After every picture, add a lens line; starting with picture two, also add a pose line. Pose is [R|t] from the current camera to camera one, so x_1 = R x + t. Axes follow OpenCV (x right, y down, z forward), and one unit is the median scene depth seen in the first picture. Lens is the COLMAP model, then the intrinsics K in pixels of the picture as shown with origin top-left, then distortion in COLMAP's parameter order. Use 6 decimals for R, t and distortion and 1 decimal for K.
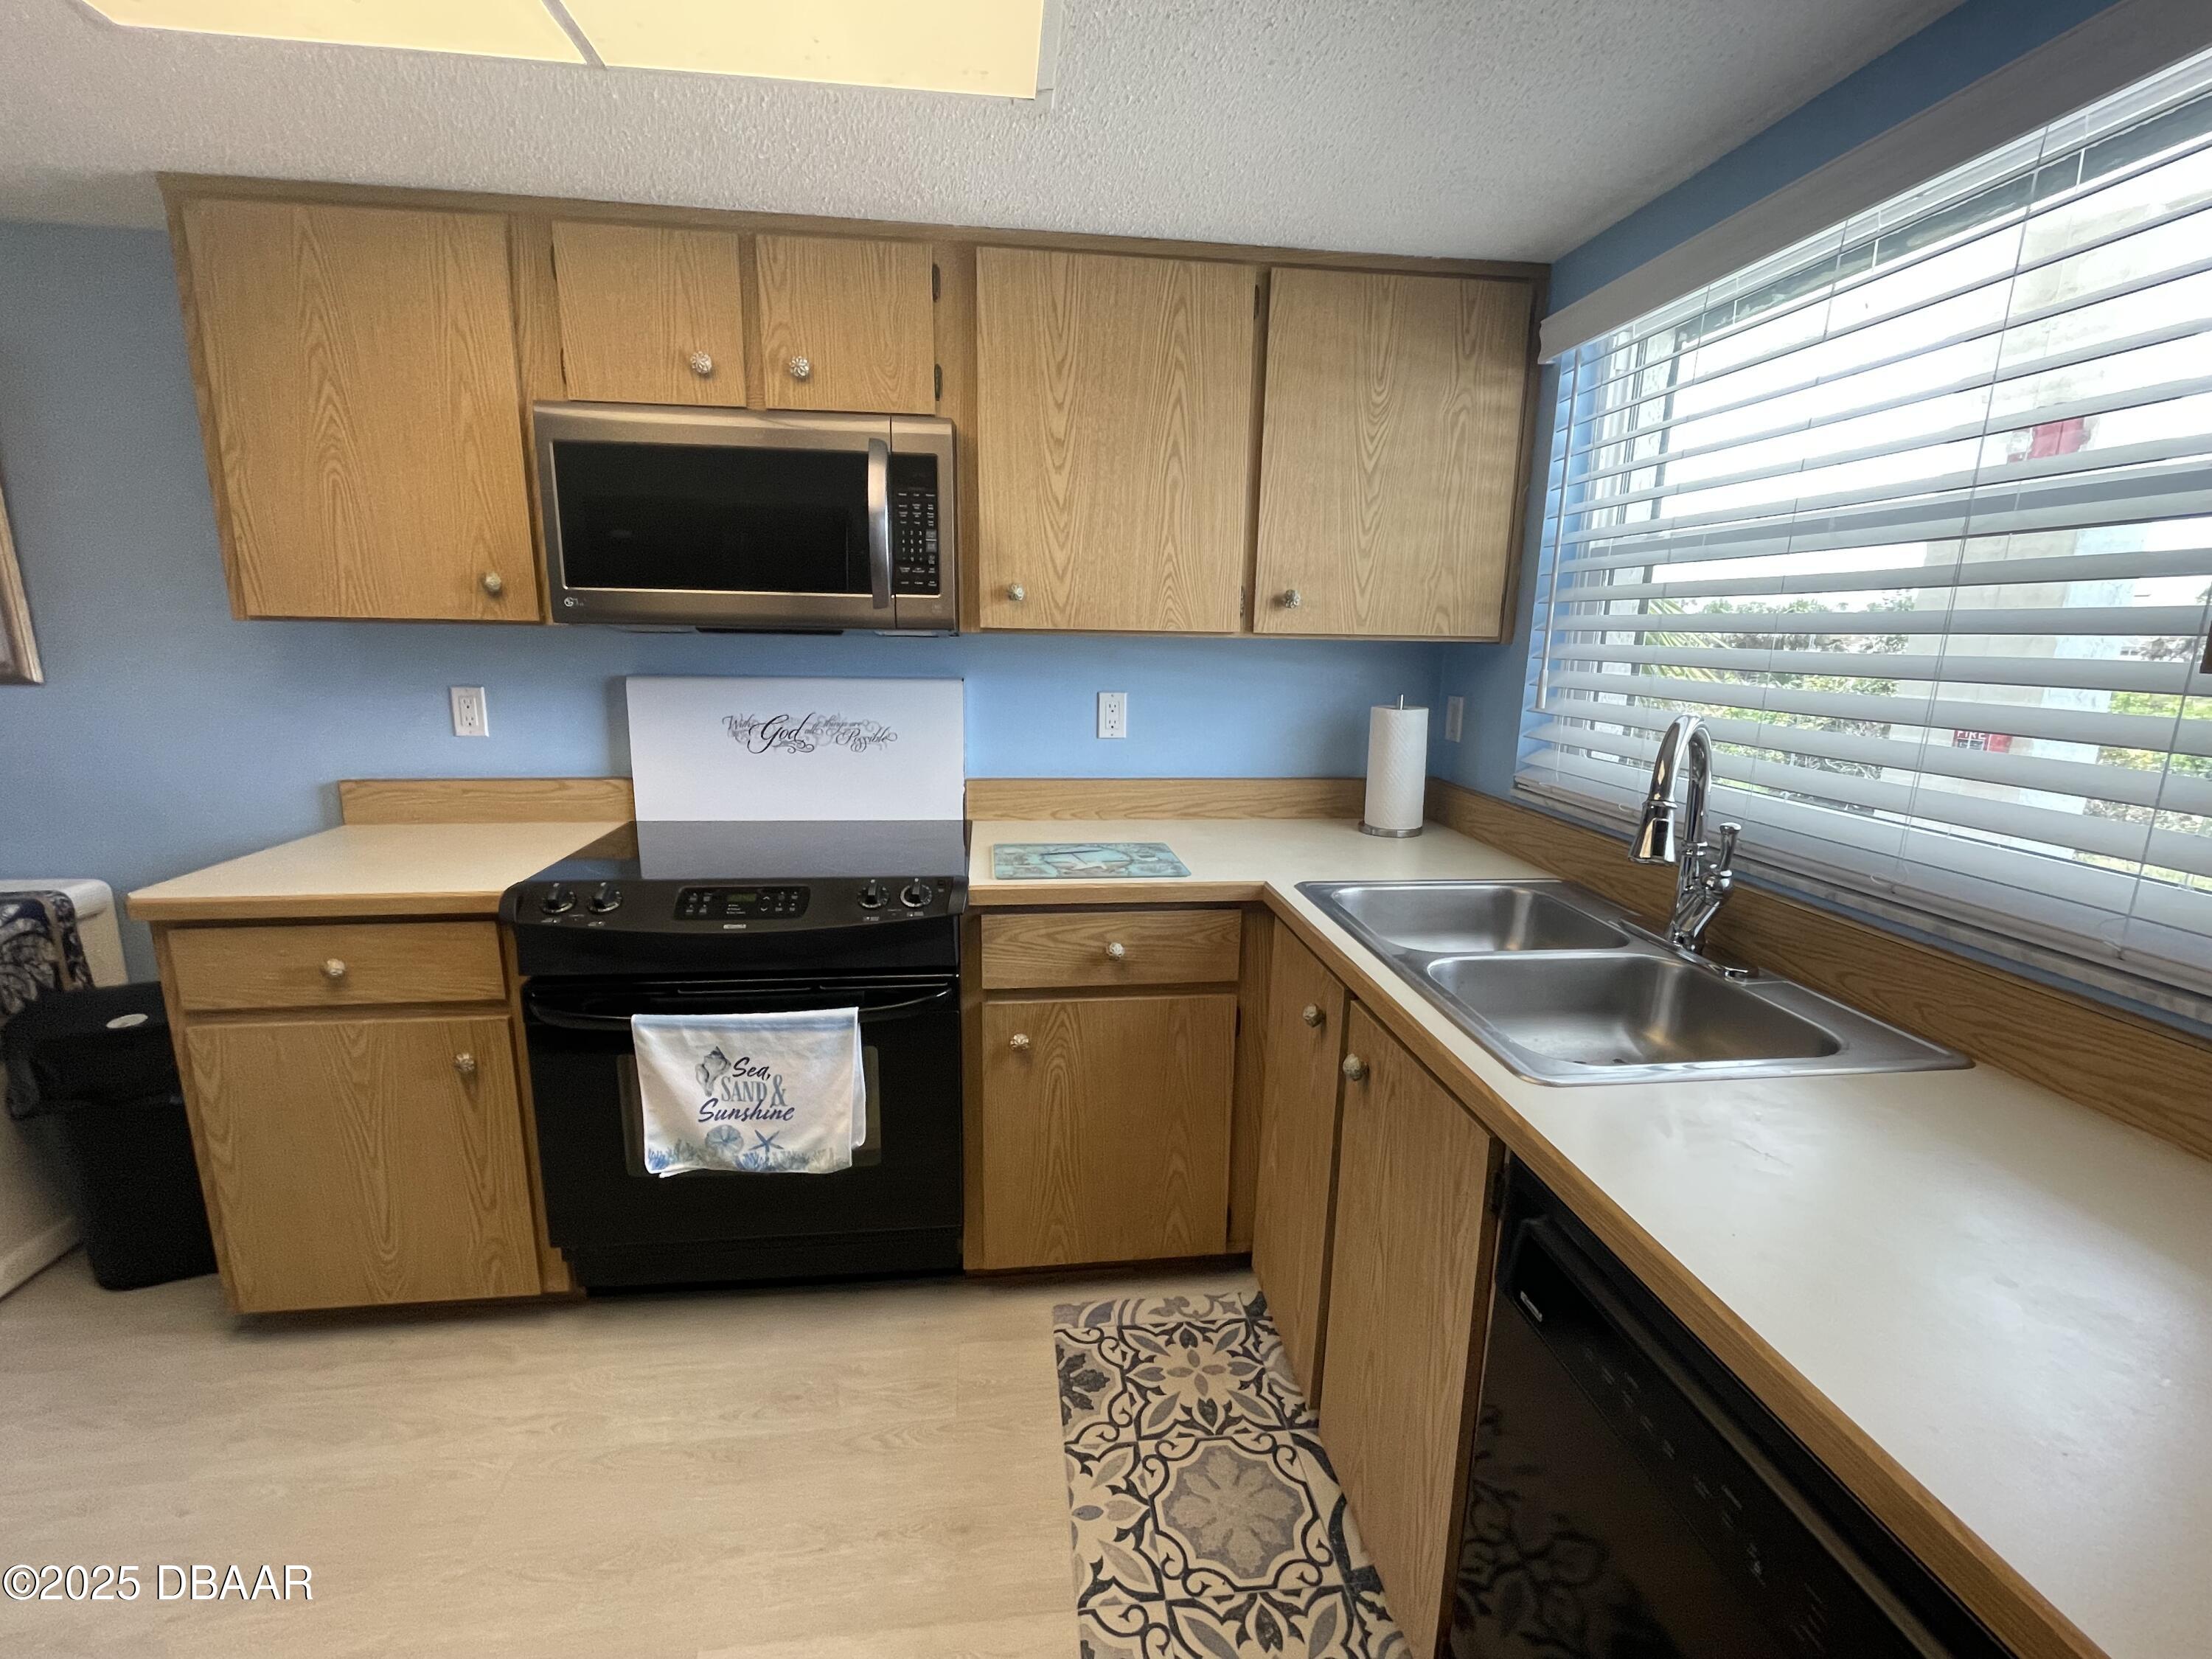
lens RADIAL K [[952.2, 0, 1106.0], [0, 952.2, 829.5], [0, 0, 1]] dist [0.000717, 0.000074]
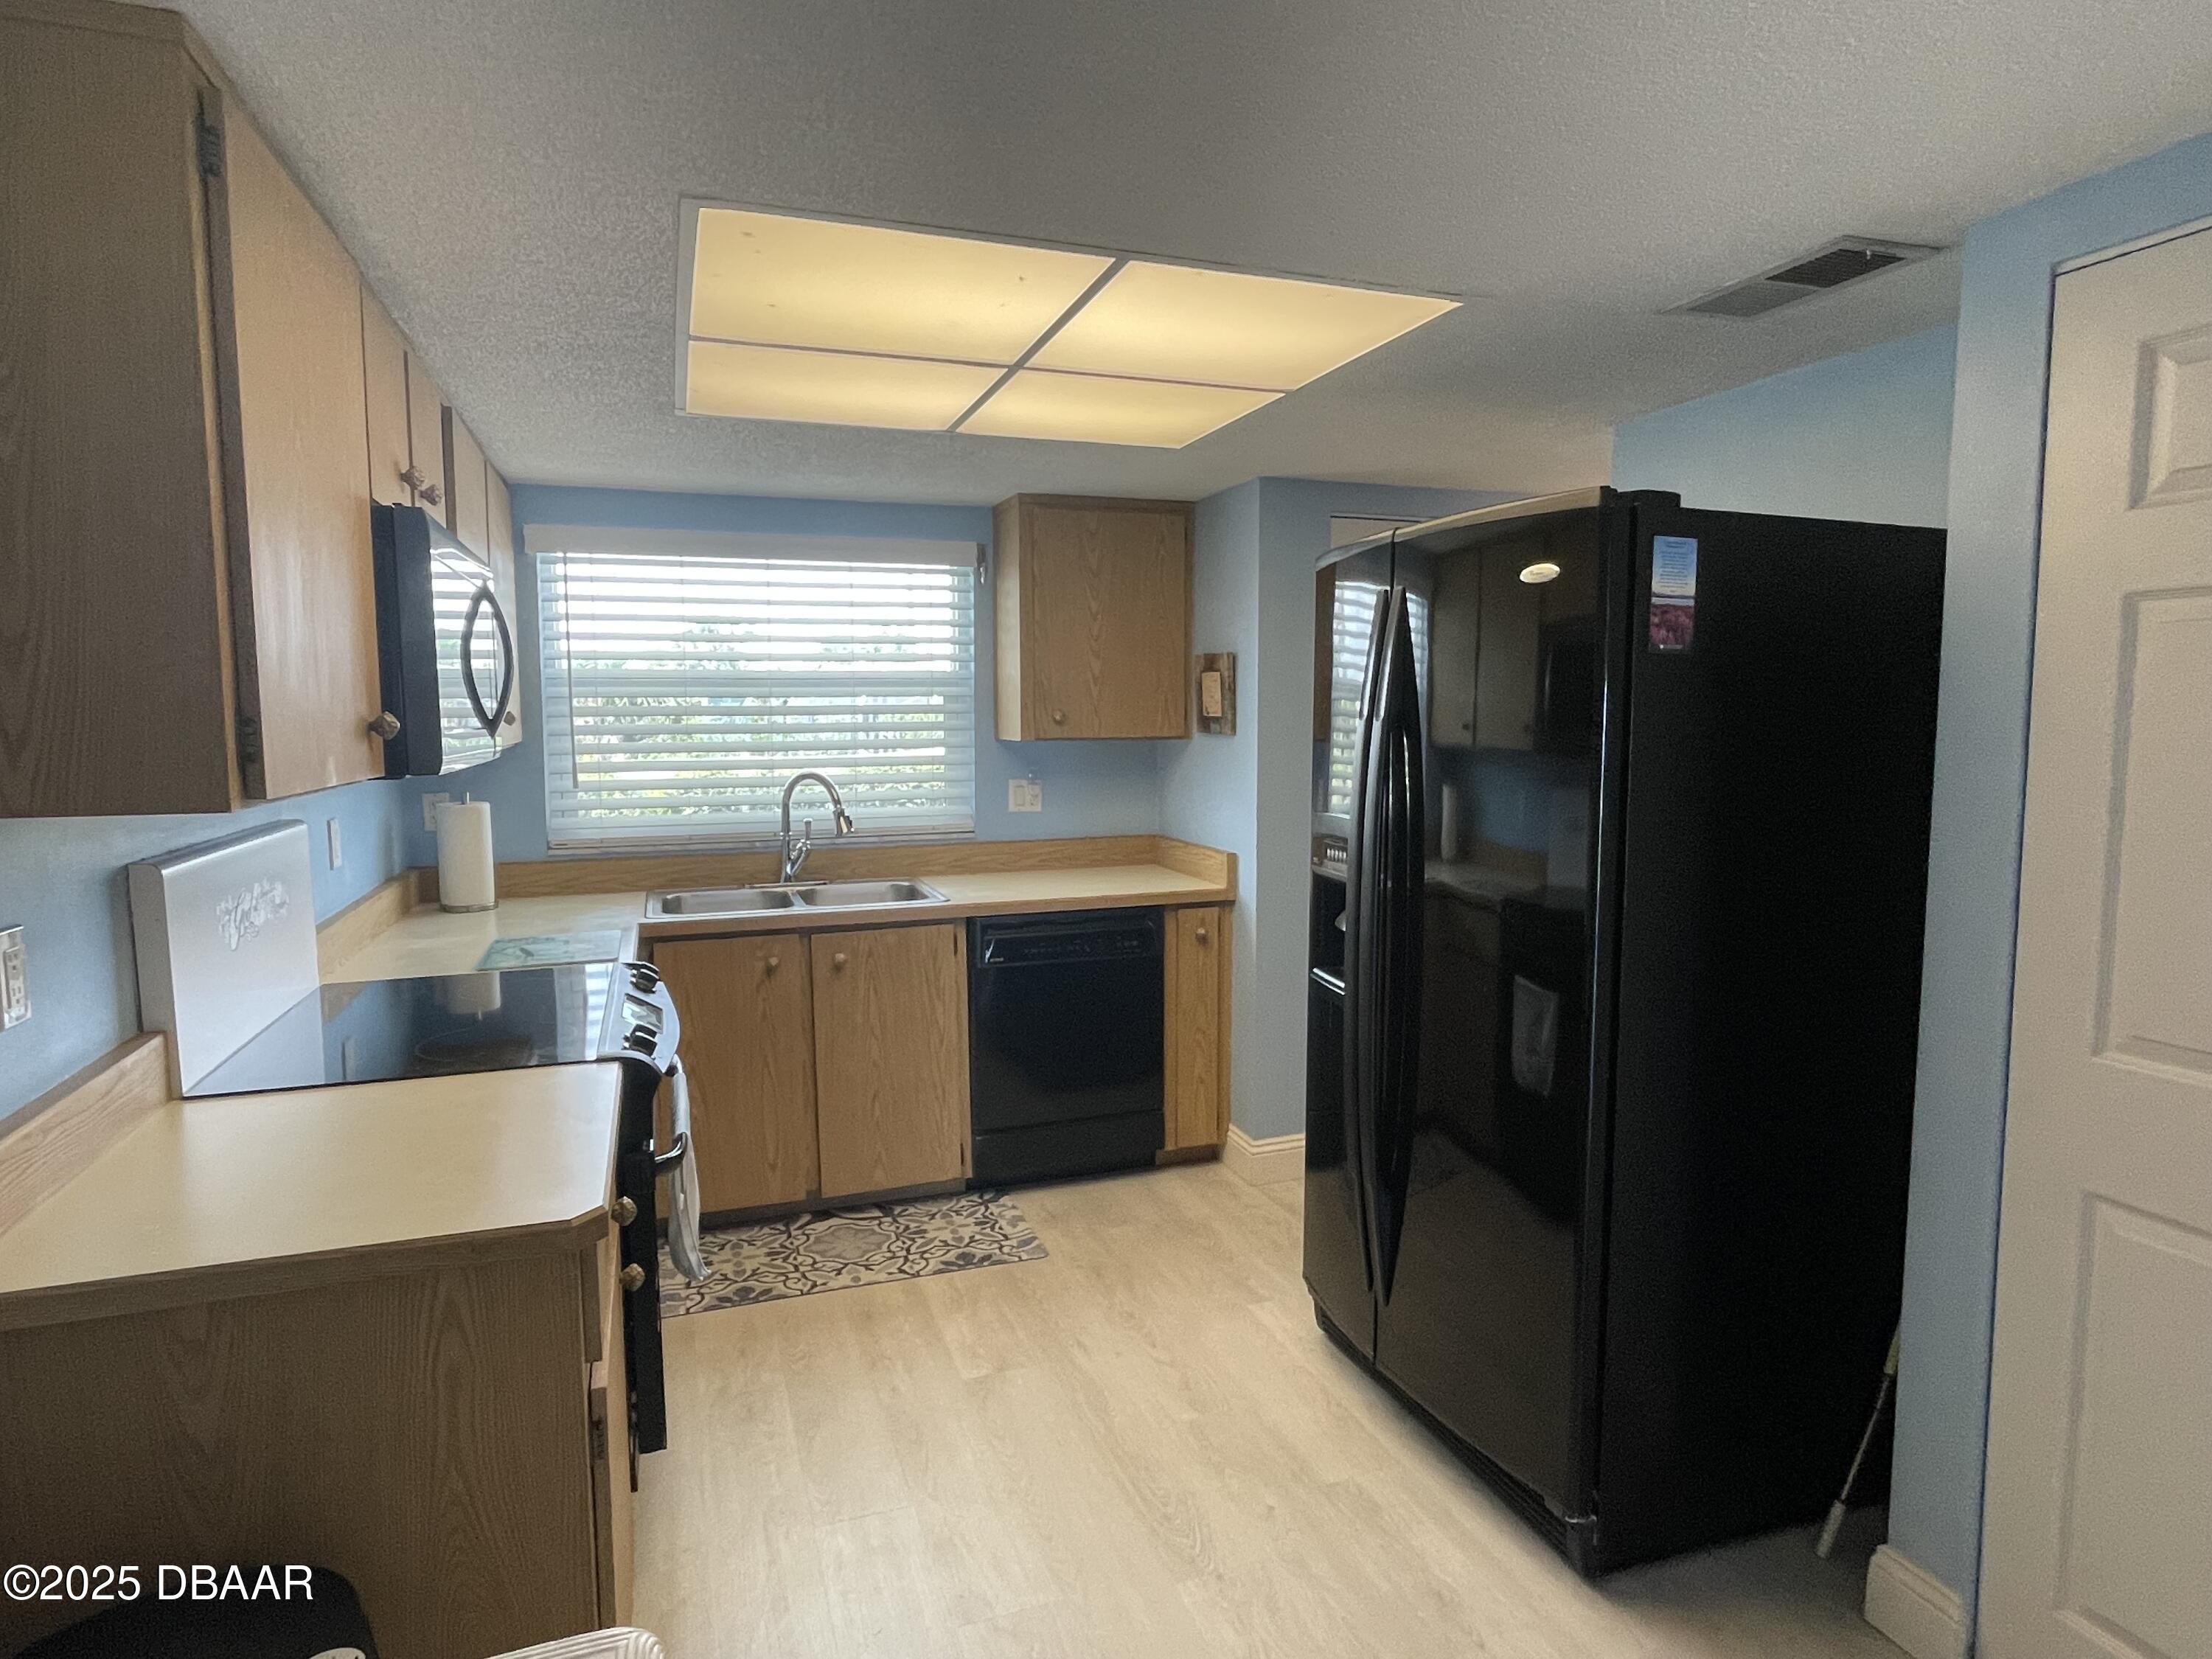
lens RADIAL K [[1252.9, 0, 1106.0], [0, 1252.9, 829.5], [0, 0, 1]] dist [-0.026501, -0.000147]
pose [[-0.220319, -0.114717, 0.968659, -1.828048], [0.191954, 0.968543, 0.158363, -0.247810], [-0.956354, 0.220828, -0.191368, 0.725051]]
